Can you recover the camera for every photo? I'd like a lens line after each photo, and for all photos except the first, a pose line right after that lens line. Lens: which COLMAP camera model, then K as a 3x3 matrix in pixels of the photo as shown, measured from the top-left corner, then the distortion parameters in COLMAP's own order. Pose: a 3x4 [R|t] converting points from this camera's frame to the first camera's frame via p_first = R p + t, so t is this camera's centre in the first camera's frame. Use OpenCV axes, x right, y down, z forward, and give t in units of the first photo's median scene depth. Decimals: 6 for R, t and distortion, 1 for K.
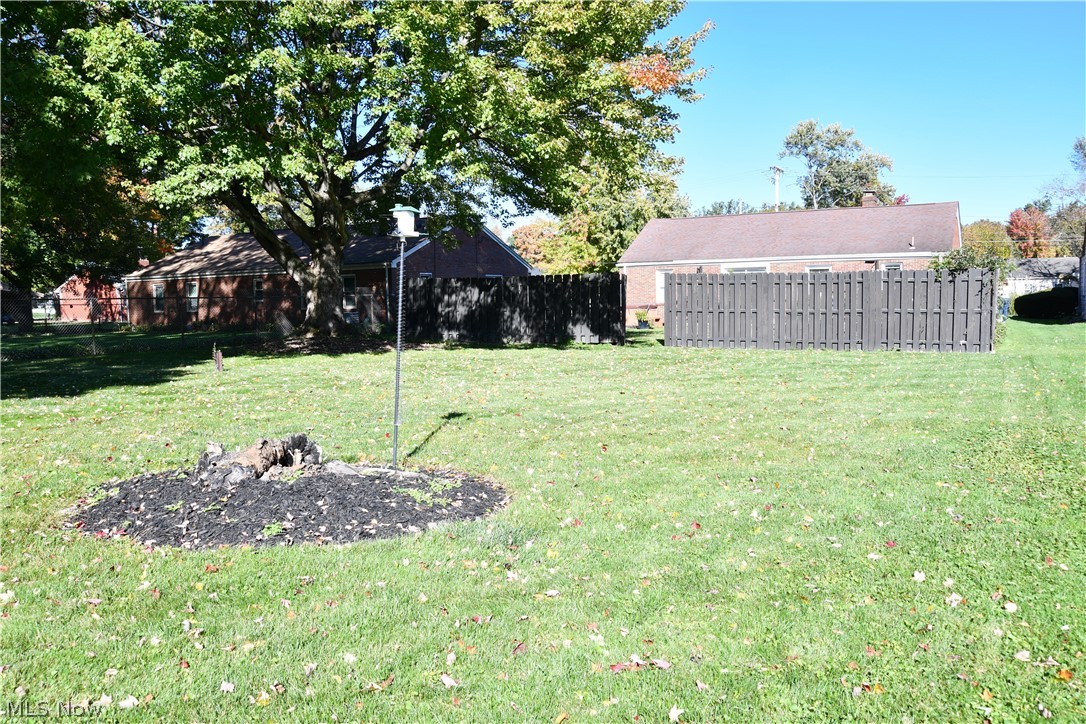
lens RADIAL K [[855.2, 0, 542.5], [0, 855.2, 361.7], [0, 0, 1]] dist [-0.123755, 0.095638]
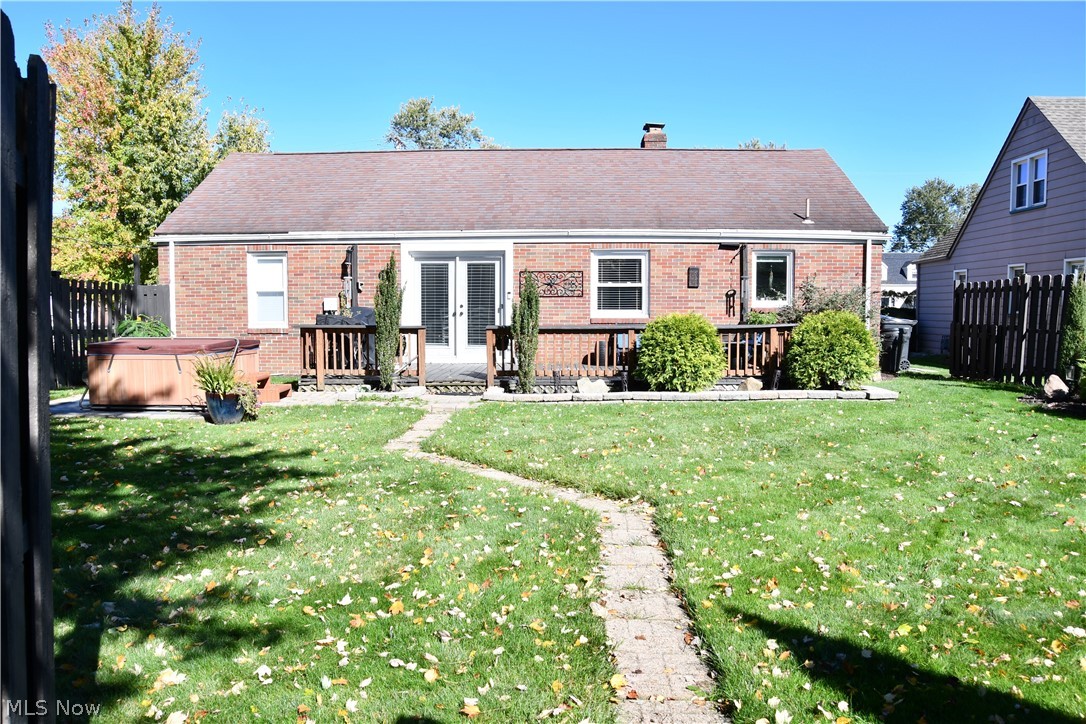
lens RADIAL K [[855.2, 0, 538.0], [0, 855.2, 361.4], [0, 0, 1]] dist [-0.123755, 0.095638]
pose [[0.882041, -0.010343, 0.471059, 0.039464], [0.017660, 0.999782, -0.011115, -0.028828], [-0.470842, 0.018123, 0.882031, 0.356760]]
